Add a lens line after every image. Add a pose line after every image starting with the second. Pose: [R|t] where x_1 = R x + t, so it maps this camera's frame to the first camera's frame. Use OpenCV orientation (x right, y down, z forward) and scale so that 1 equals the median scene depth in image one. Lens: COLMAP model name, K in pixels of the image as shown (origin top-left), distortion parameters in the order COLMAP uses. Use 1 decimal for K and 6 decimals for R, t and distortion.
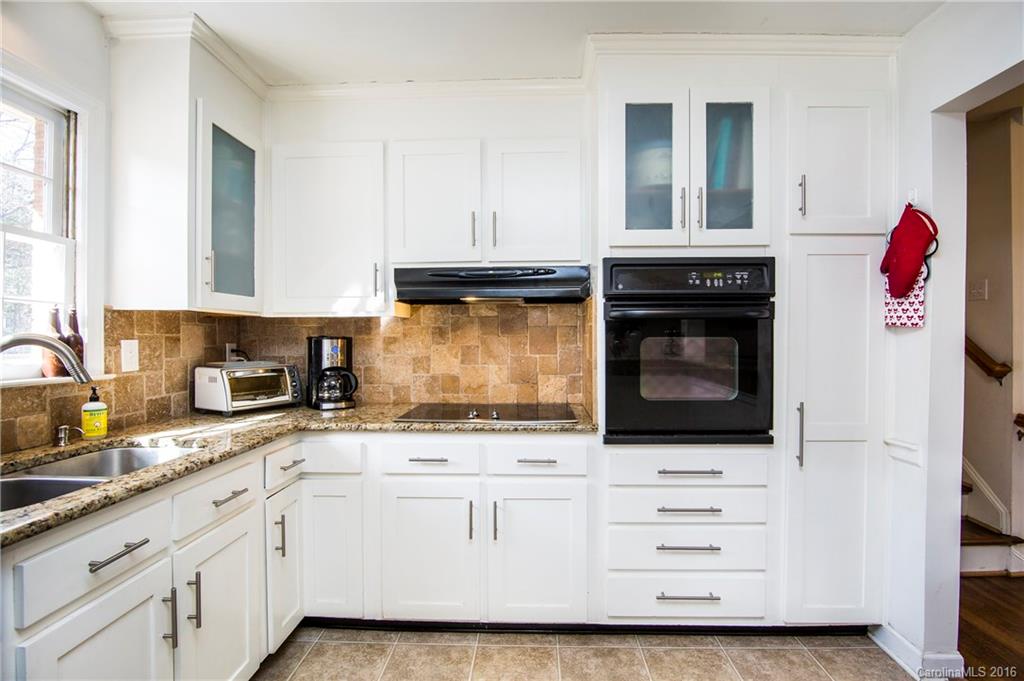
lens RADIAL K [[505.9, 0, 525.4], [0, 505.9, 339.8], [0, 0, 1]] dist [-0.018390, -0.000370]
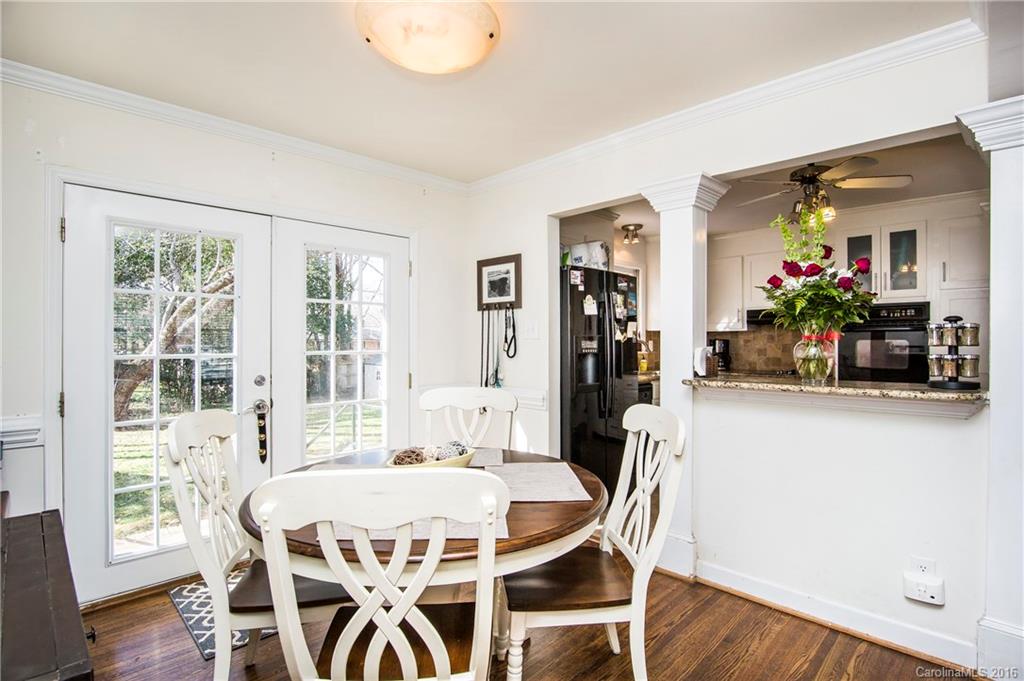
lens RADIAL K [[498.6, 0, 518.8], [0, 498.6, 338.5], [0, 0, 1]] dist [-0.015708, -0.000053]
pose [[0.725891, -0.001025, -0.687809, 0.639678], [-0.002576, 0.999988, -0.004208, 0.002233], [0.687805, 0.004827, 0.725879, -1.602666]]
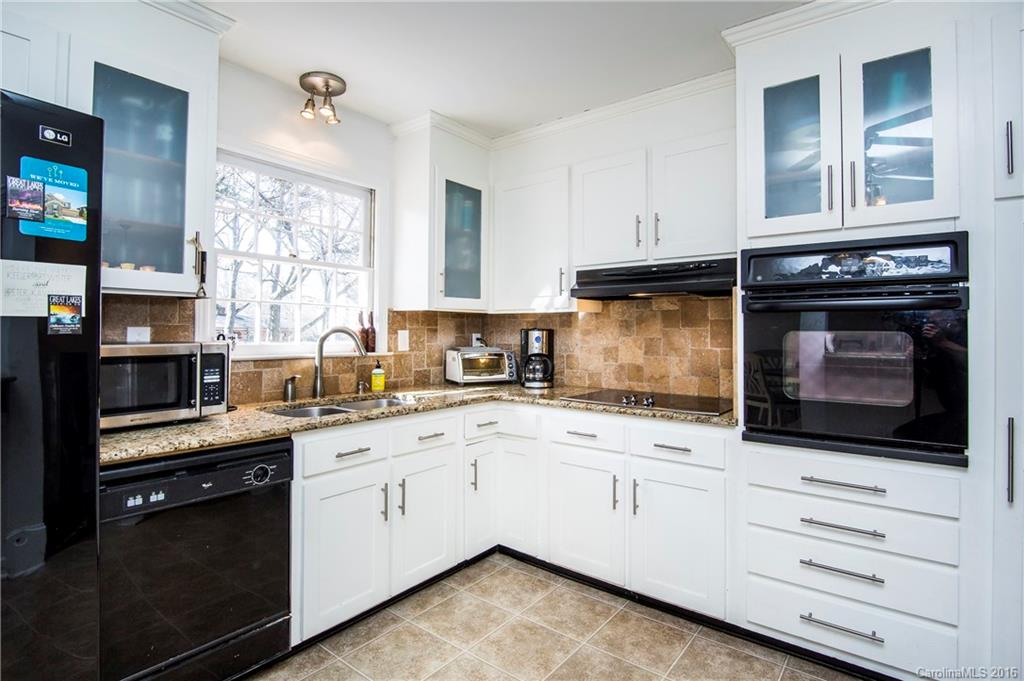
lens RADIAL K [[521.1, 0, 499.8], [0, 521.1, 321.0], [0, 0, 1]] dist [-0.014987, -0.000219]
pose [[0.797788, -0.004460, -0.602922, 0.379193], [-0.008601, 0.999787, -0.018778, -0.000930], [0.602877, 0.020166, 0.797579, -0.085193]]
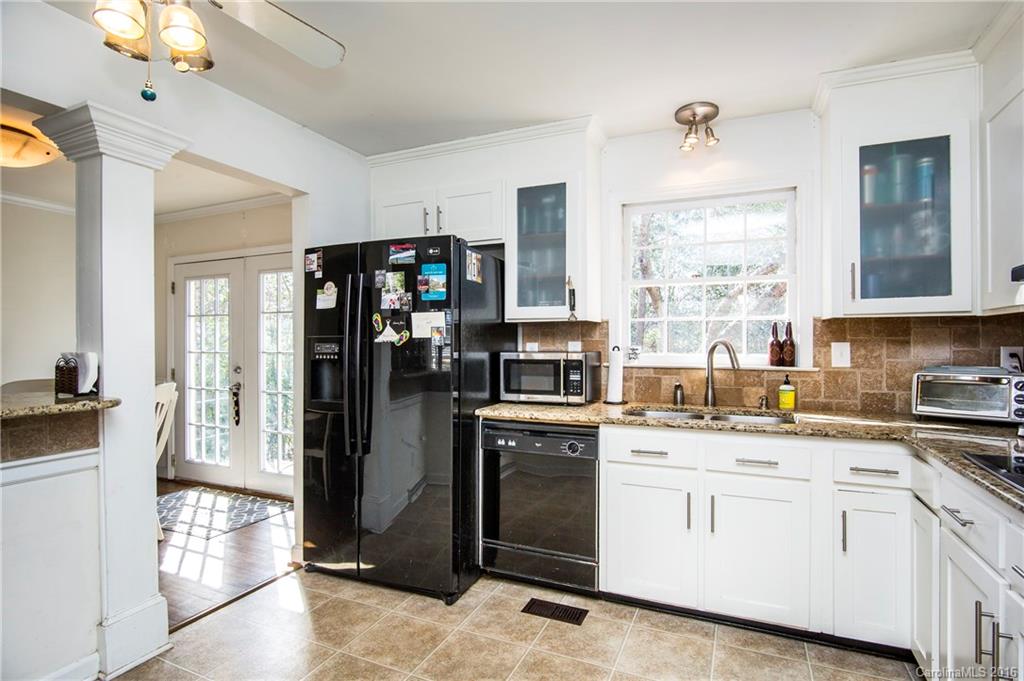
lens RADIAL K [[505.9, 0, 525.4], [0, 505.9, 339.8], [0, 0, 1]] dist [-0.018390, -0.000370]
pose [[-0.370314, -0.002171, -0.928904, 0.652294], [0.000256, 0.999997, -0.002440, -0.003371], [0.928907, -0.001142, -0.370312, 0.690399]]
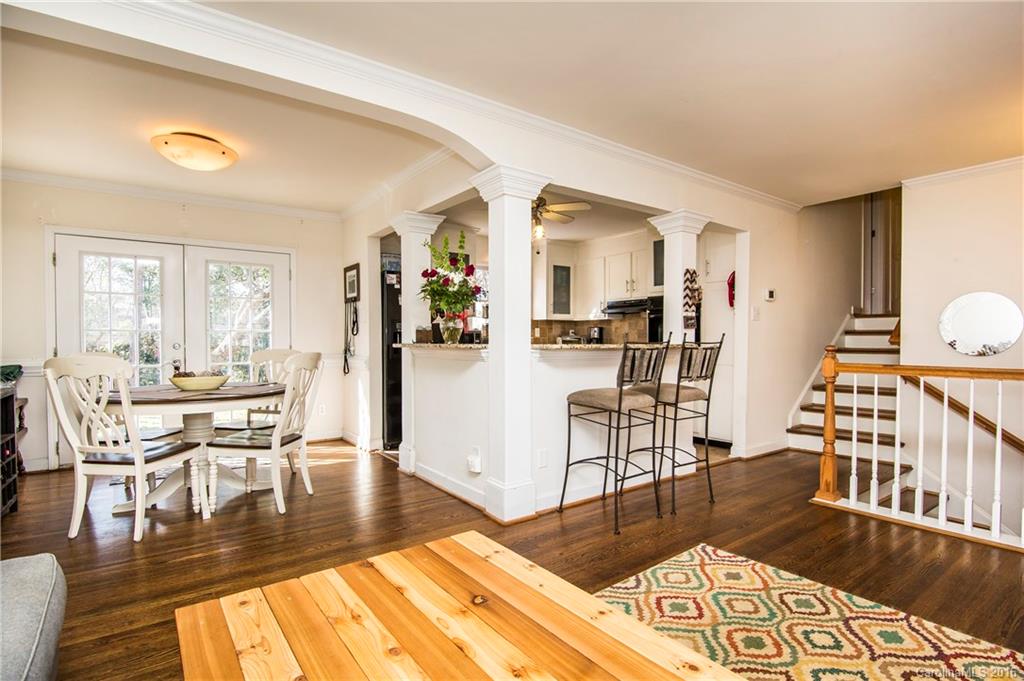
lens RADIAL K [[498.6, 0, 518.8], [0, 498.6, 338.5], [0, 0, 1]] dist [-0.015708, -0.000053]
pose [[0.620202, 0.004917, -0.784427, 1.861466], [-0.004904, 0.999985, 0.002391, 0.066346], [0.784427, 0.002364, 0.620217, -1.277501]]
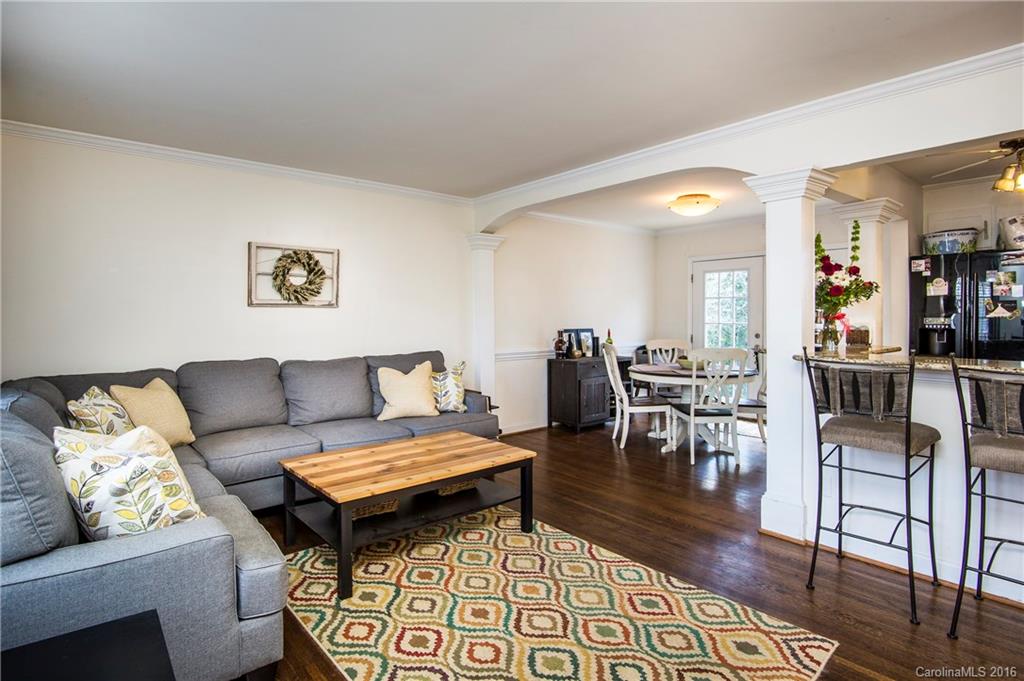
lens RADIAL K [[527.8, 0, 509.4], [0, 527.8, 319.5], [0, 0, 1]] dist [-0.022295, -0.000659]
pose [[-0.740280, 0.010055, -0.672224, 2.244840], [0.003452, 0.999932, 0.011155, -0.019910], [0.672290, 0.005937, -0.740264, 0.141166]]
